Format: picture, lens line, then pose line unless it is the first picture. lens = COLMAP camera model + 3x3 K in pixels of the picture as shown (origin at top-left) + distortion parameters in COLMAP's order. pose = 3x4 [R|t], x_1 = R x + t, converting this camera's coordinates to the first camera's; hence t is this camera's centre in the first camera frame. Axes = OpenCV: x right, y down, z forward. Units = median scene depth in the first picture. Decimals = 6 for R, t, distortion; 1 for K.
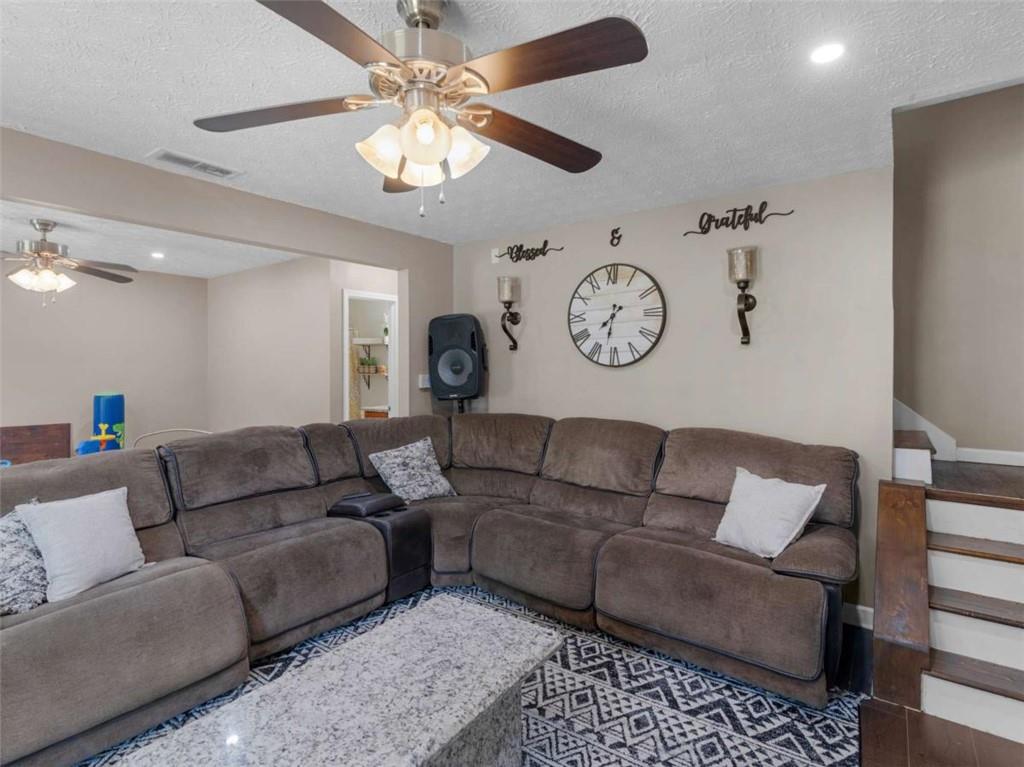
lens RADIAL K [[527.1, 0, 492.7], [0, 527.1, 372.6], [0, 0, 1]] dist [0.012828, 0.000432]
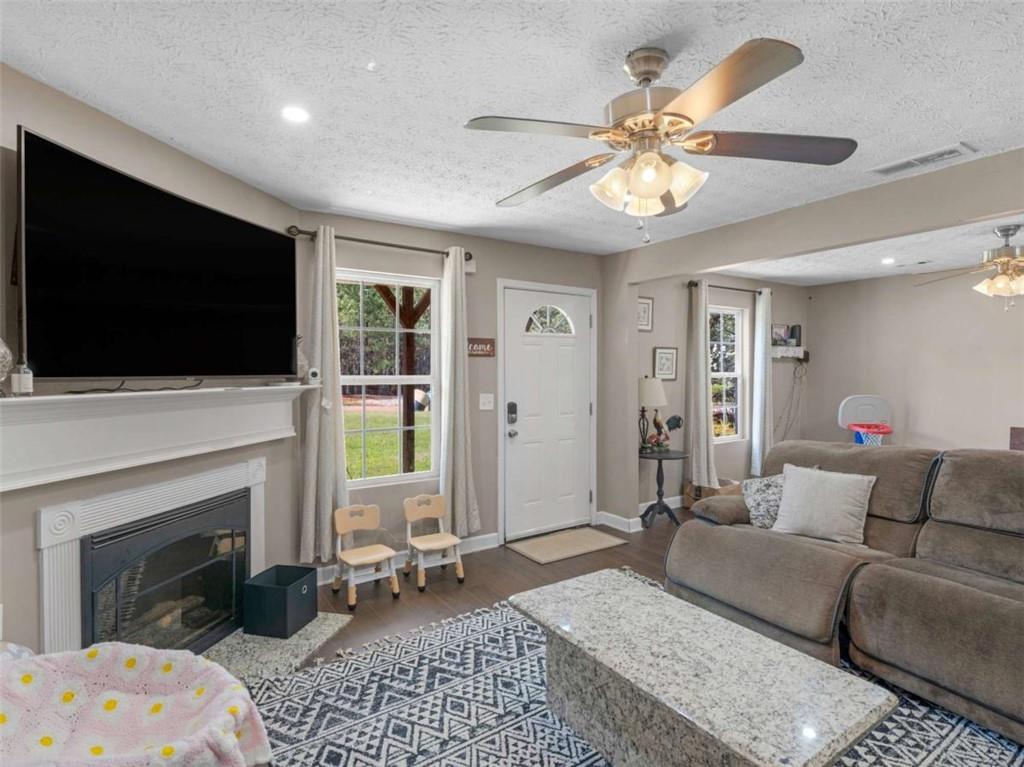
lens RADIAL K [[527.1, 0, 511.7], [0, 527.1, 378.4], [0, 0, 1]] dist [0.012828, 0.000432]
pose [[-0.333269, 0.012168, -0.942753, 0.449650], [-0.007748, 0.999848, 0.015644, -0.003484], [0.942800, 0.012518, -0.333124, 0.461199]]
